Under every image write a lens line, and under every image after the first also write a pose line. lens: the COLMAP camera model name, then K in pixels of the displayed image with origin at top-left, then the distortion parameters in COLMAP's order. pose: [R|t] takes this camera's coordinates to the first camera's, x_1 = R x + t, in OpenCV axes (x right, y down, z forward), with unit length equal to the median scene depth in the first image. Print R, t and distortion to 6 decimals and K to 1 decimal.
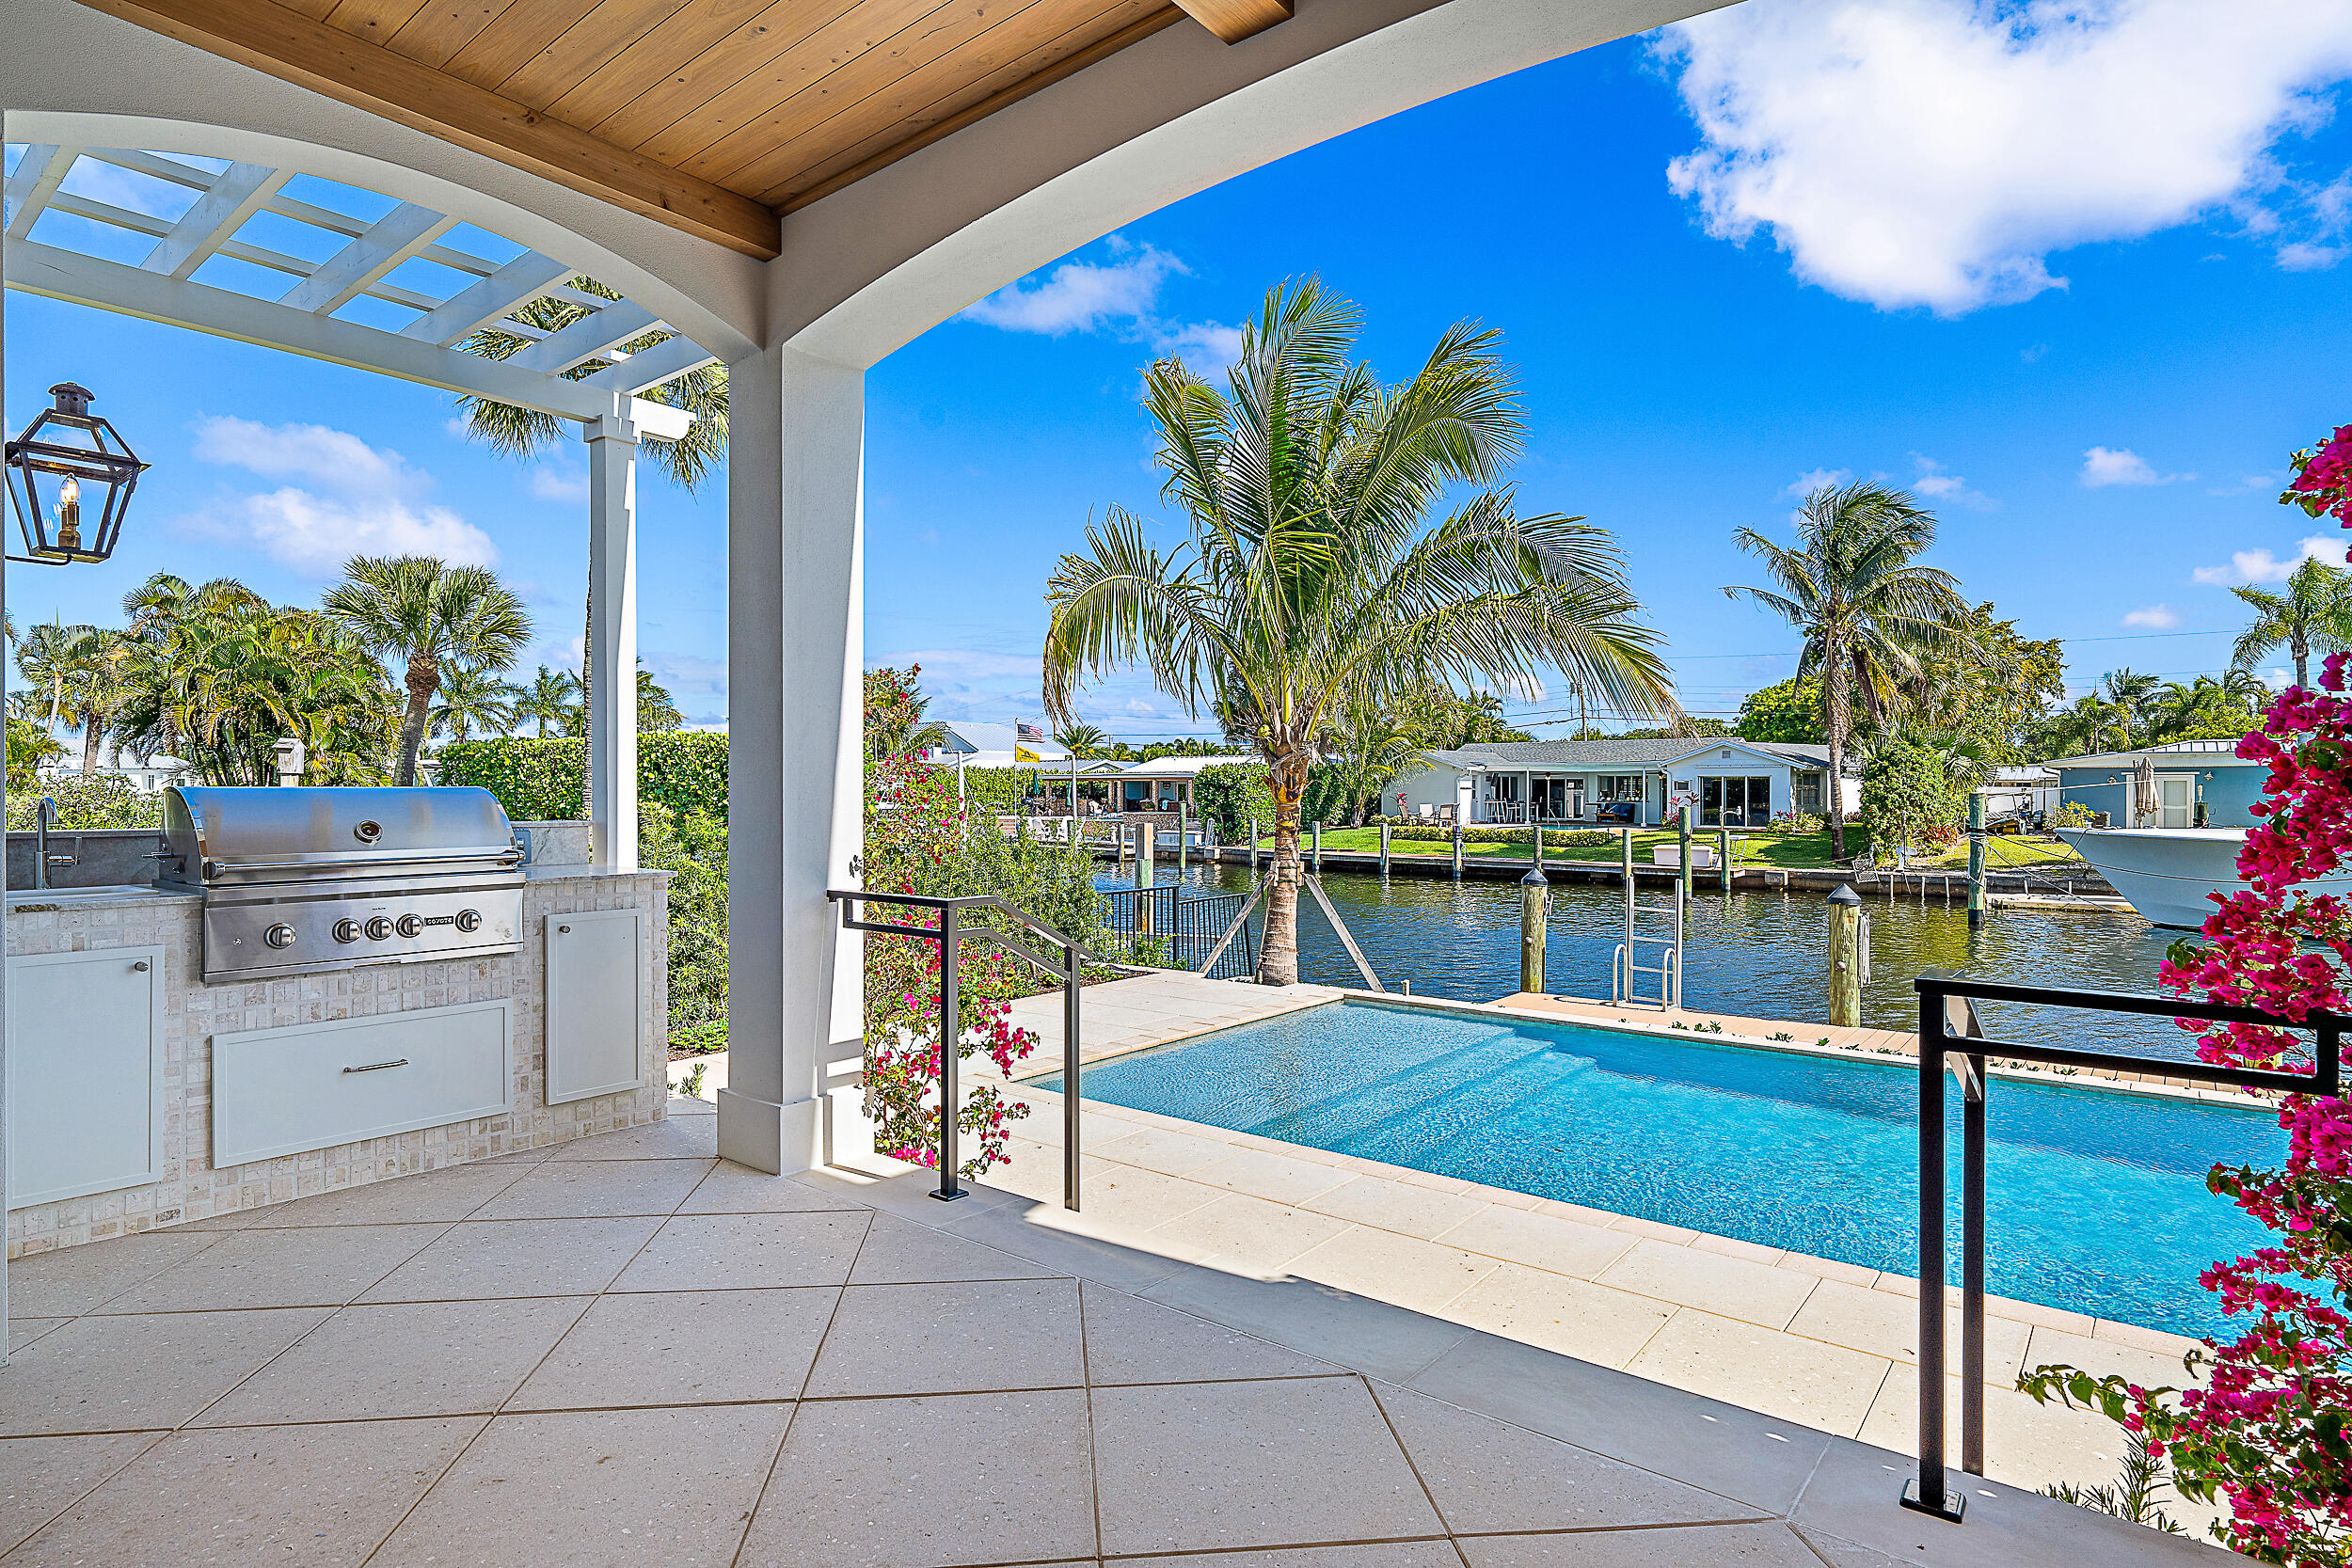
lens RADIAL K [[1236.4, 0, 1168.7], [0, 1236.4, 796.5], [0, 0, 1]] dist [0.001808, 0.000062]
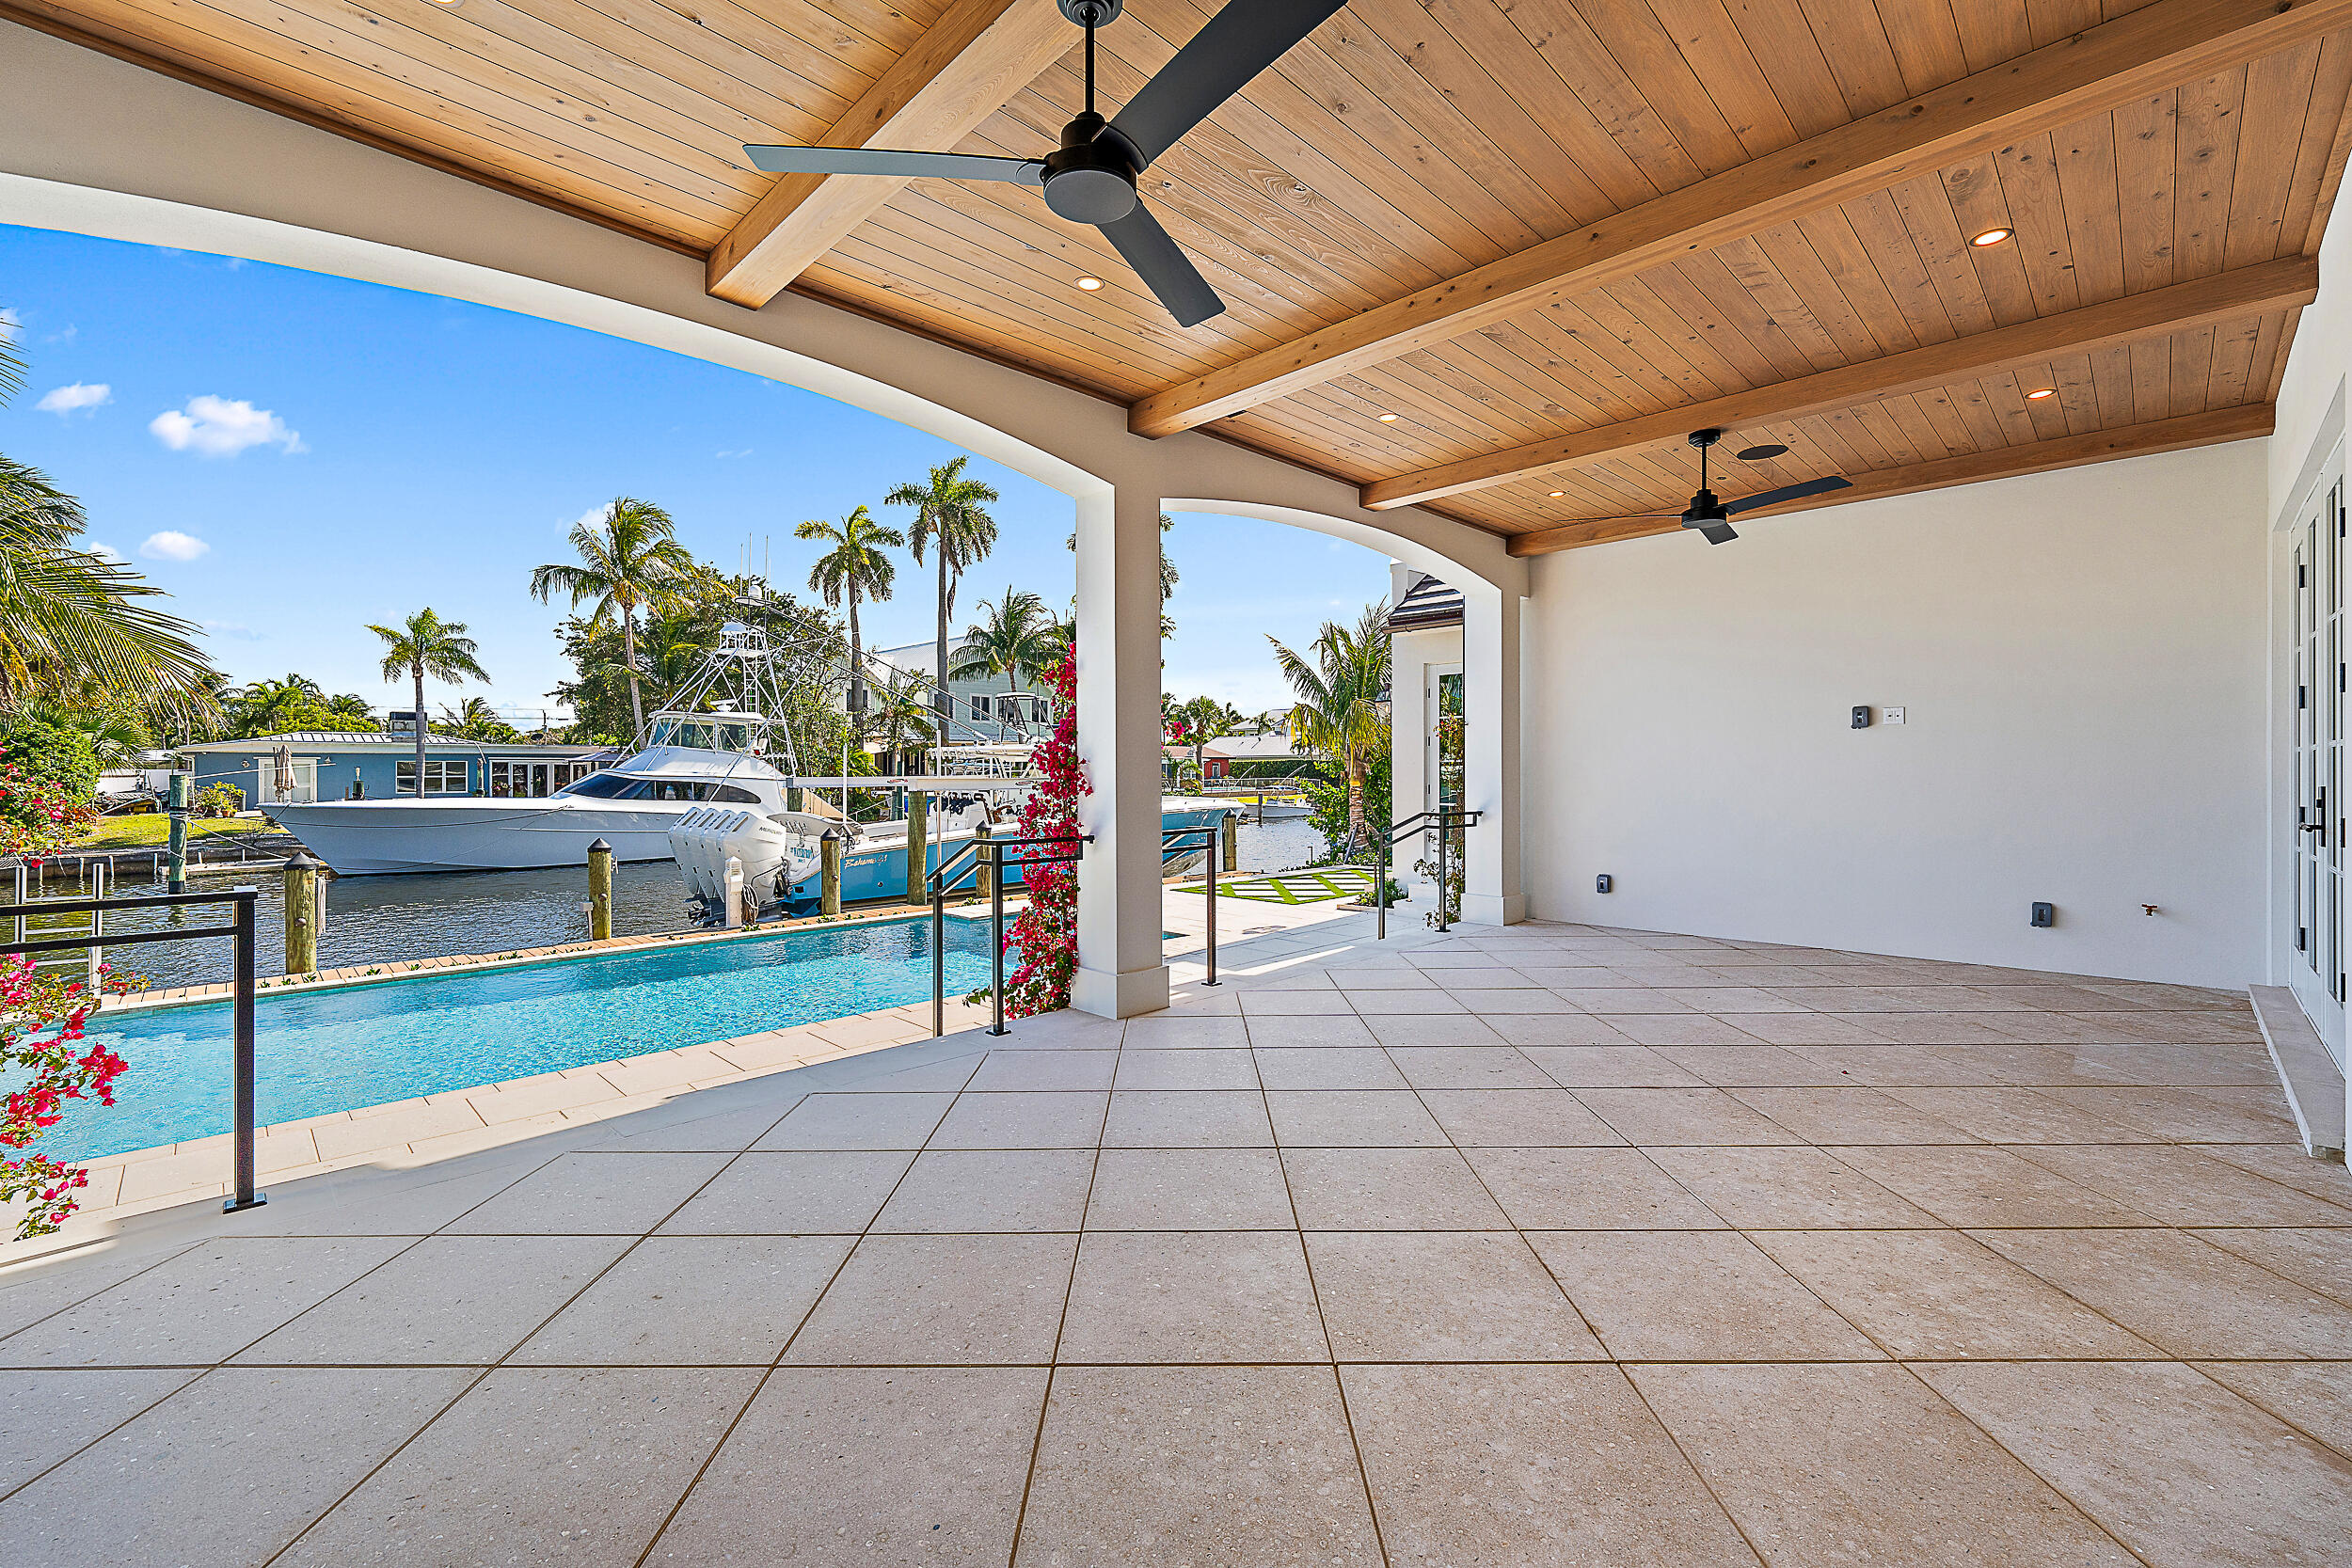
lens RADIAL K [[979.6, 0, 1173.7], [0, 979.6, 776.2], [0, 0, 1]] dist [0.003047, 0.000379]
pose [[0.107763, -0.007820, 0.994146, -0.099031], [0.007786, 0.999945, 0.007022, -0.000517], [-0.994146, 0.006984, 0.107818, 0.024988]]
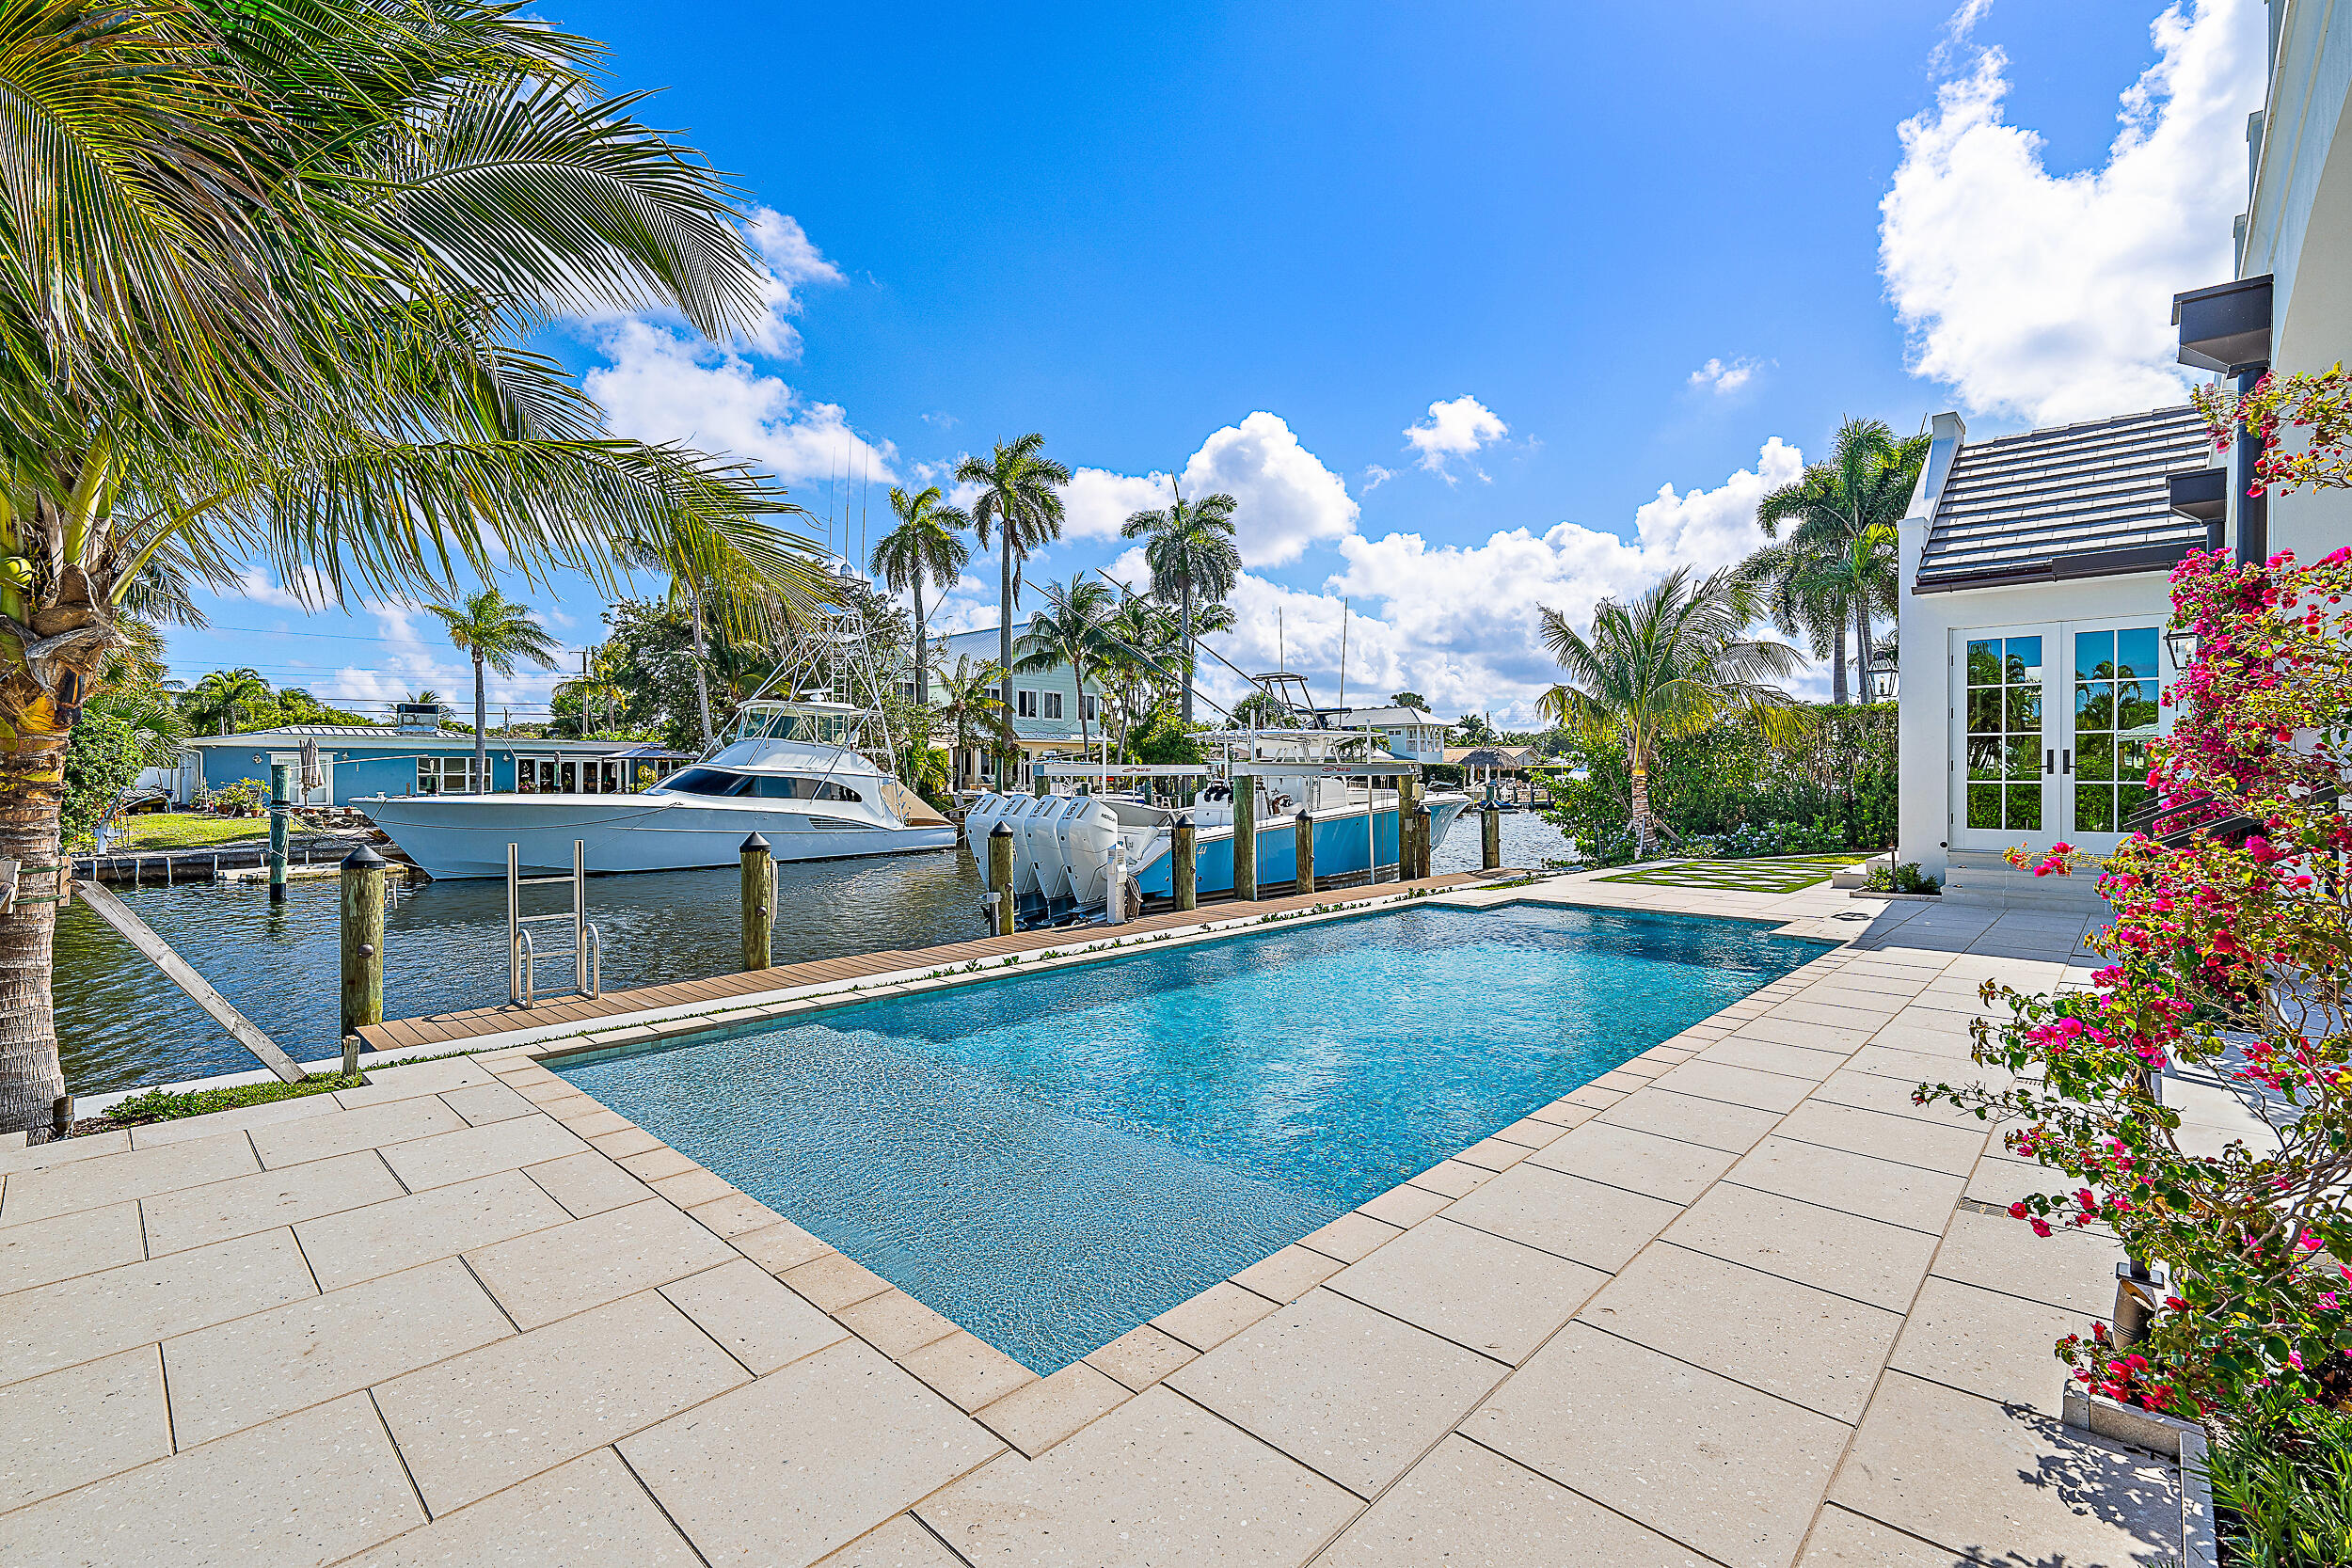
lens RADIAL K [[1035.5, 0, 1170.1], [0, 1035.5, 773.2], [0, 0, 1]] dist [0.005328, 0.000651]
pose [[0.073219, 0.000764, 0.997316, -0.099691], [0.006891, 0.999975, -0.001272, 0.008382], [-0.997292, 0.006966, 0.073212, 0.198561]]
